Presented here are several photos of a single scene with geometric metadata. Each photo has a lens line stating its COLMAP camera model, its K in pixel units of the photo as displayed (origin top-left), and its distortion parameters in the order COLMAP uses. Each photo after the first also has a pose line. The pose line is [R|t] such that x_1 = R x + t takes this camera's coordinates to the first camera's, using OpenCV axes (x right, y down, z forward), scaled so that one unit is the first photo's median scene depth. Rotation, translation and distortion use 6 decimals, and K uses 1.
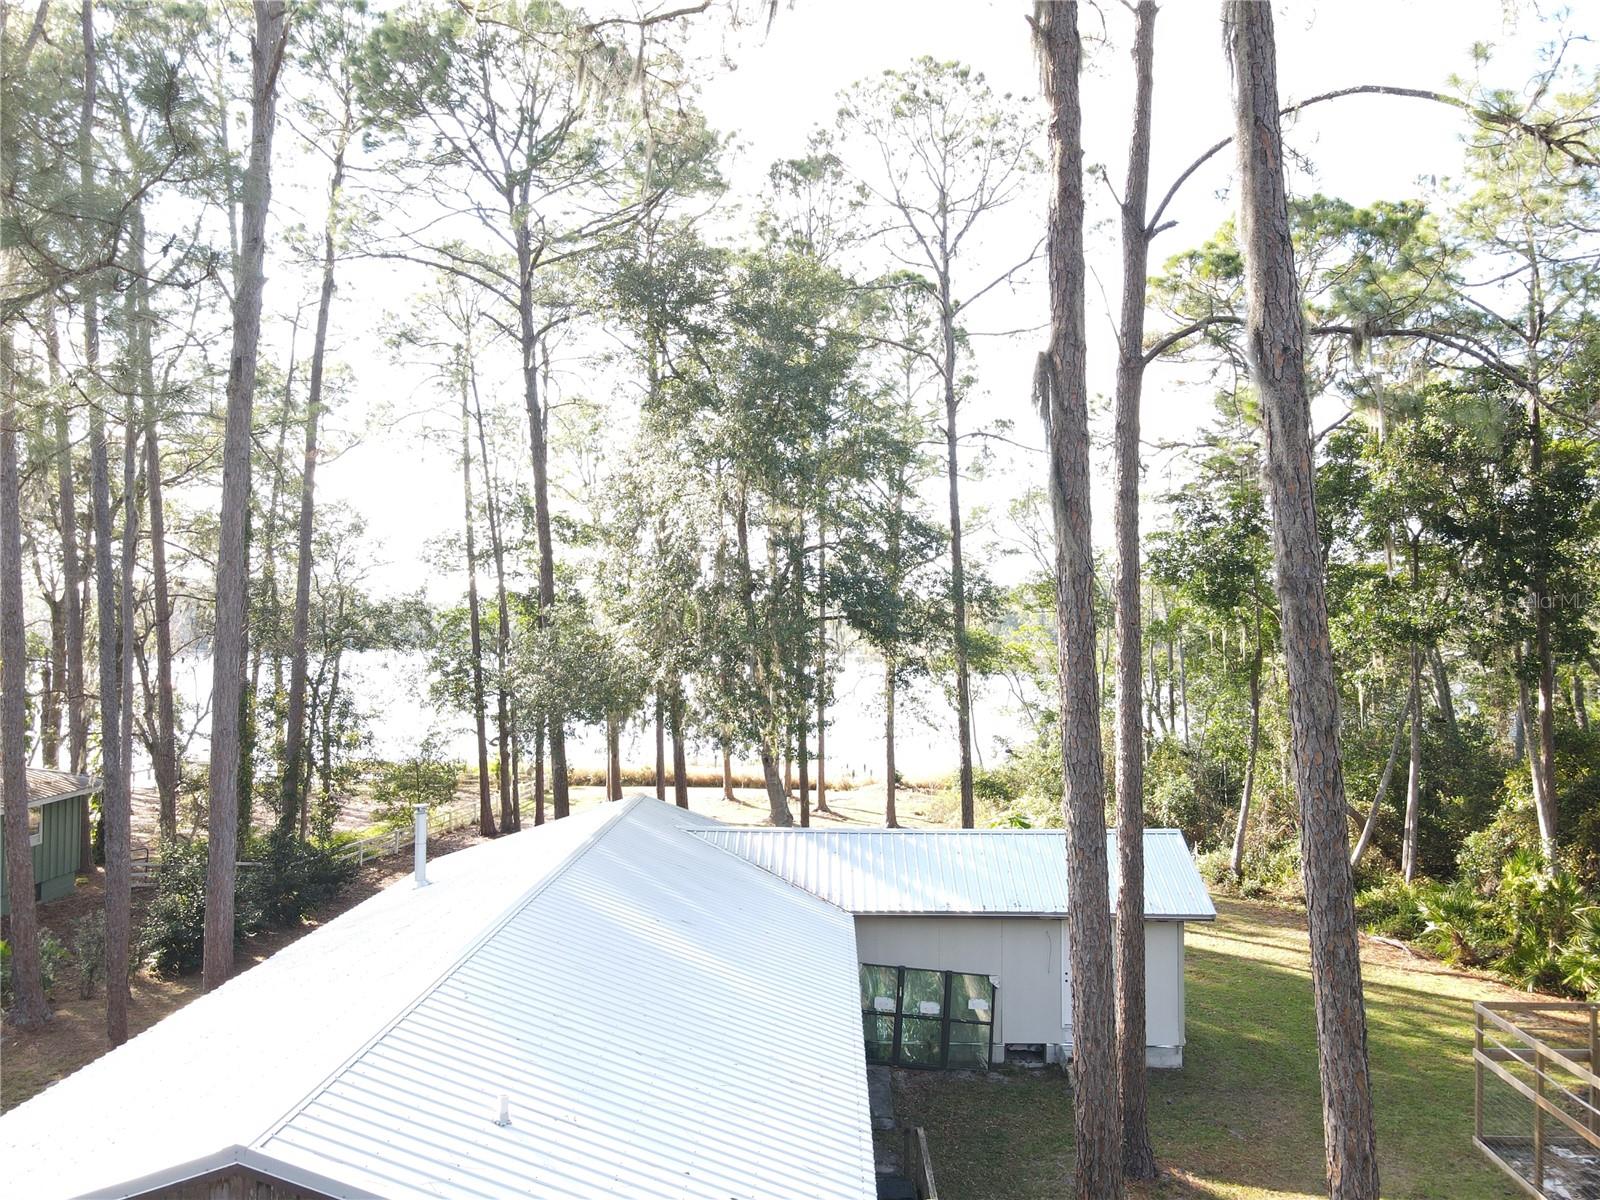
lens RADIAL K [[1115.3, 0, 800.0], [0, 1115.3, 600.0], [0, 0, 1]] dist [-0.003734, 0.023129]
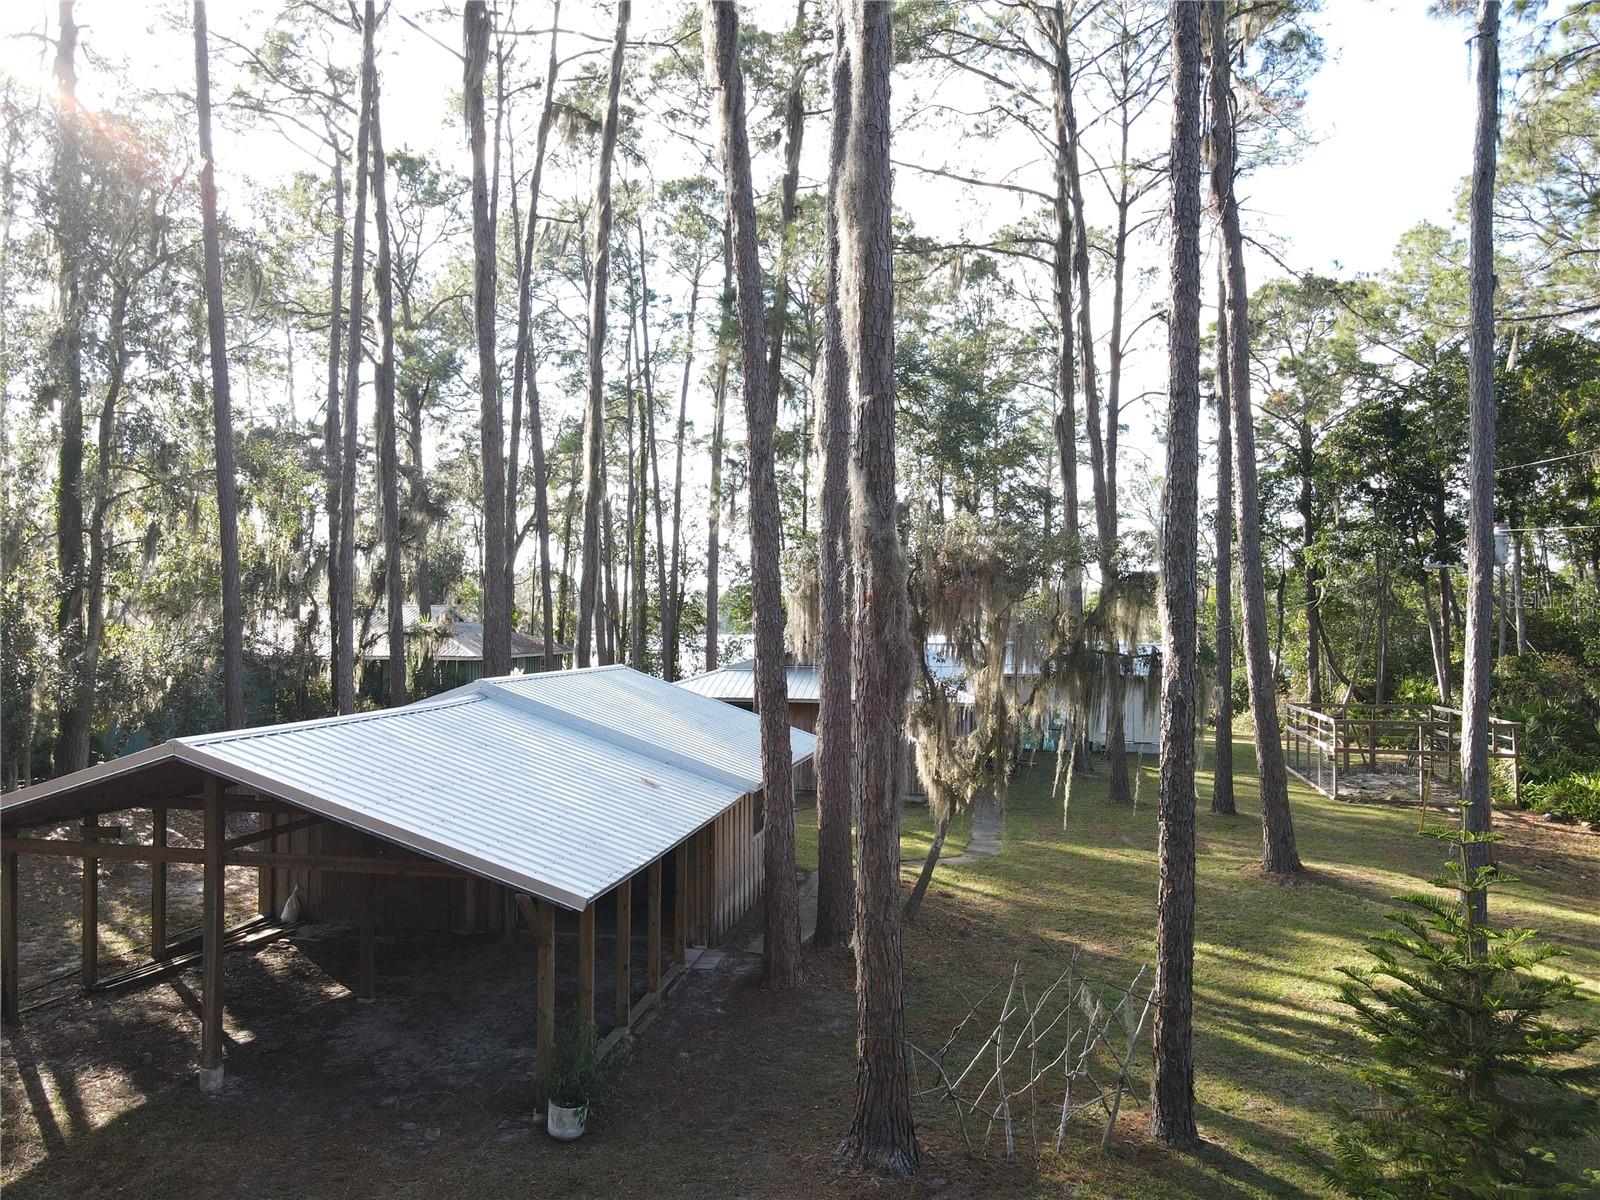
lens RADIAL K [[1115.3, 0, 800.0], [0, 1115.3, 600.0], [0, 0, 1]] dist [-0.003734, 0.023129]
pose [[0.985744, 0.000070, -0.168253, 0.025882], [0.000464, 0.999995, 0.003133, 0.093094], [0.168253, -0.003166, 0.985739, -0.762720]]
